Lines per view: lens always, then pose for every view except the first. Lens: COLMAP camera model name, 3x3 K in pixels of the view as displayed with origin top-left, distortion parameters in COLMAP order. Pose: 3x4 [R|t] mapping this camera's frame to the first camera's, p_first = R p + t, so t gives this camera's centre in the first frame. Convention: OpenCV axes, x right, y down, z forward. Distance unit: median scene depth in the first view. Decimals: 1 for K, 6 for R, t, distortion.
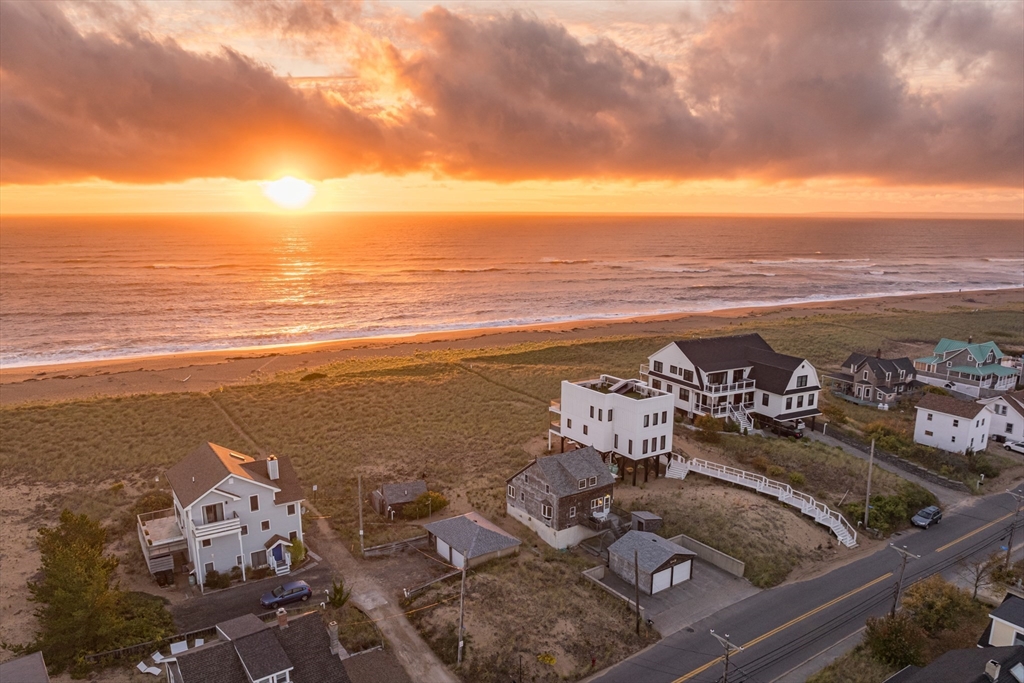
lens RADIAL K [[705.0, 0, 510.3], [0, 705.0, 343.0], [0, 0, 1]] dist [-0.051869, 0.011886]
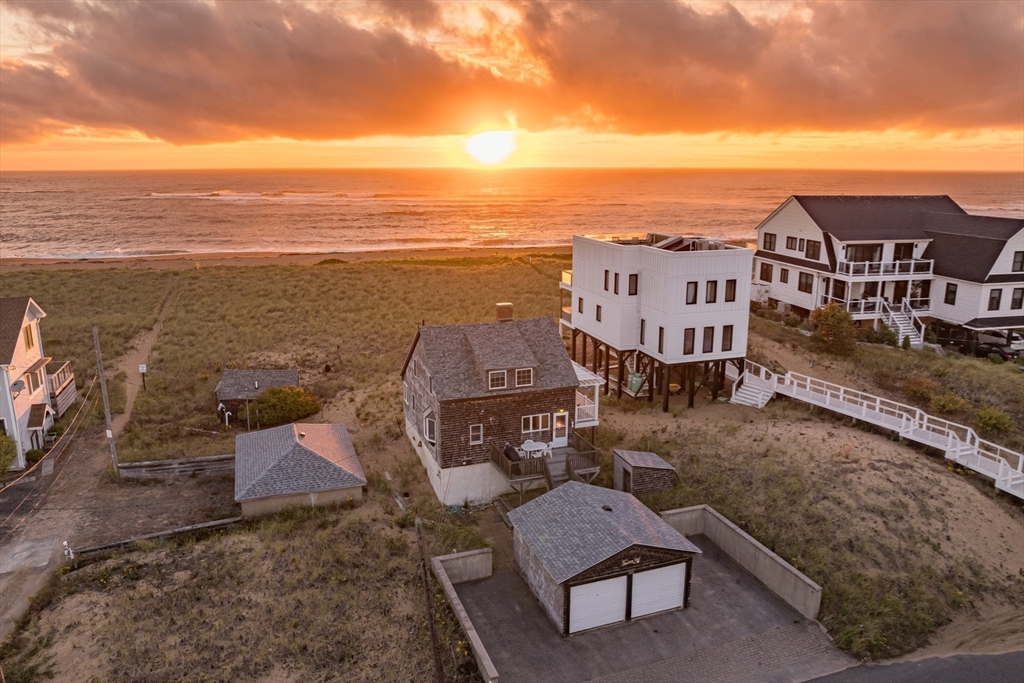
lens RADIAL K [[705.0, 0, 535.2], [0, 705.0, 320.9], [0, 0, 1]] dist [-0.051869, 0.011886]
pose [[0.970217, 0.049739, -0.237076, 0.213514], [-0.043870, 0.998588, 0.029970, 0.125983], [0.238231, -0.018677, 0.971029, 0.463554]]
